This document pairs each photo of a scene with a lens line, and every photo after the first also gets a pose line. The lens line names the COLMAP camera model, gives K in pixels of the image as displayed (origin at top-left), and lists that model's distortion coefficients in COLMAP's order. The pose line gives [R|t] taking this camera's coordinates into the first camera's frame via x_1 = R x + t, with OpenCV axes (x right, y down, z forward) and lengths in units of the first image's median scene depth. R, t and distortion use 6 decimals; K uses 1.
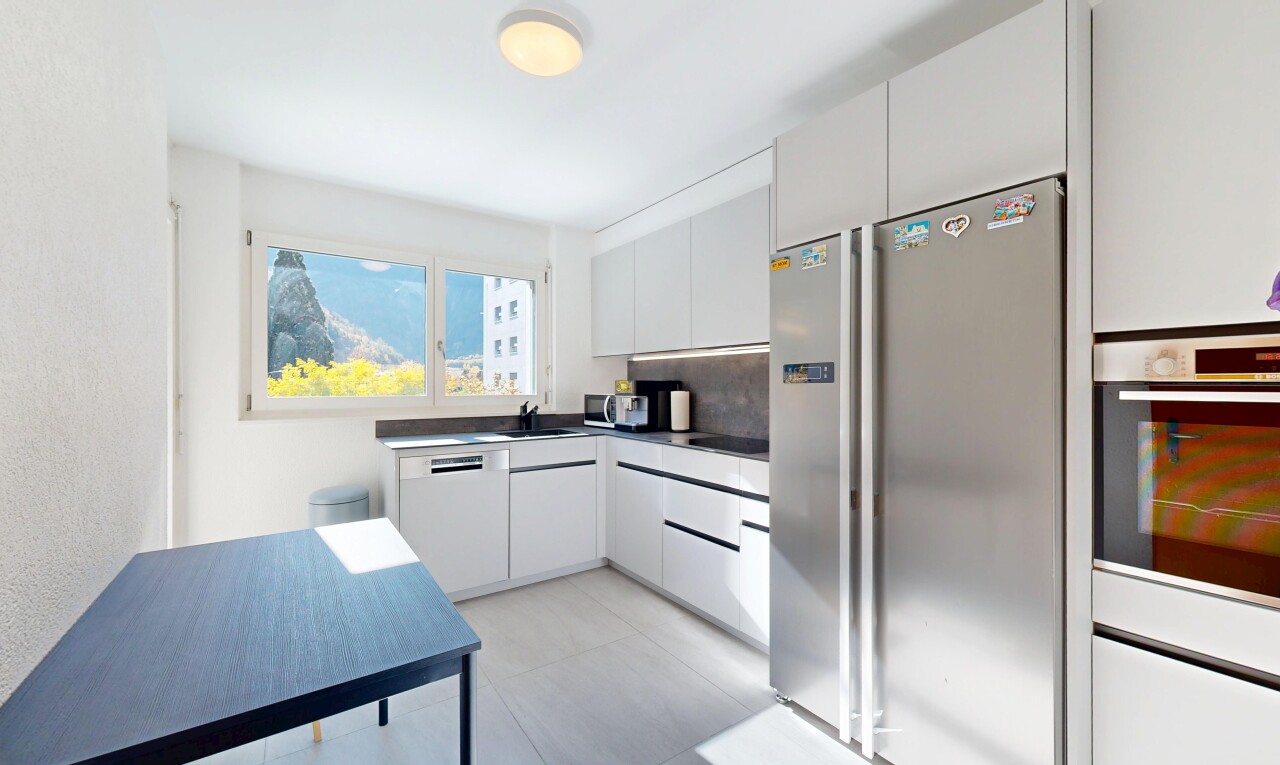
lens RADIAL K [[499.3, 0, 640.6], [0, 499.3, 385.0], [0, 0, 1]] dist [-0.000265, -0.000012]
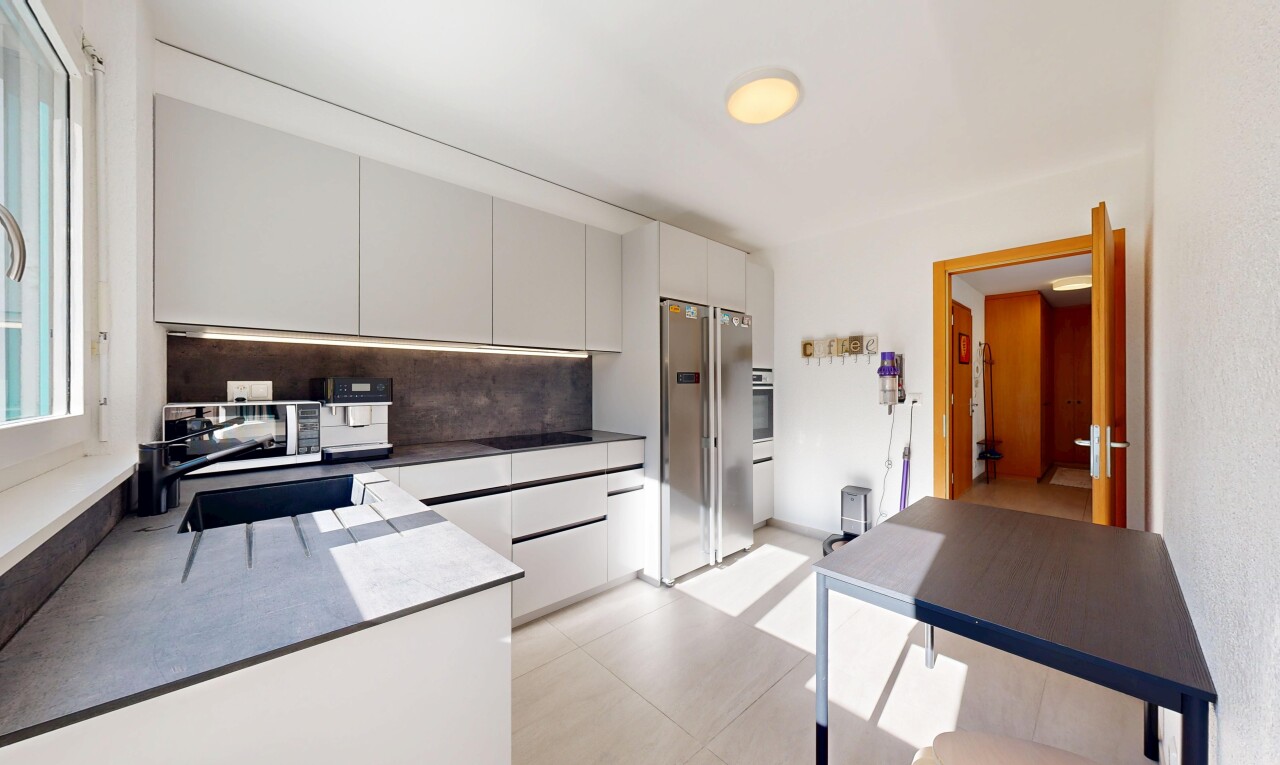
lens RADIAL K [[430.3, 0, 640.7], [0, 430.3, 382.2], [0, 0, 1]] dist [0.000256, 0.000010]
pose [[-0.121690, 0.002228, 0.992566, -0.674790], [-0.000129, 0.999997, -0.002261, -0.003453], [-0.992568, -0.000403, -0.121690, 0.806401]]
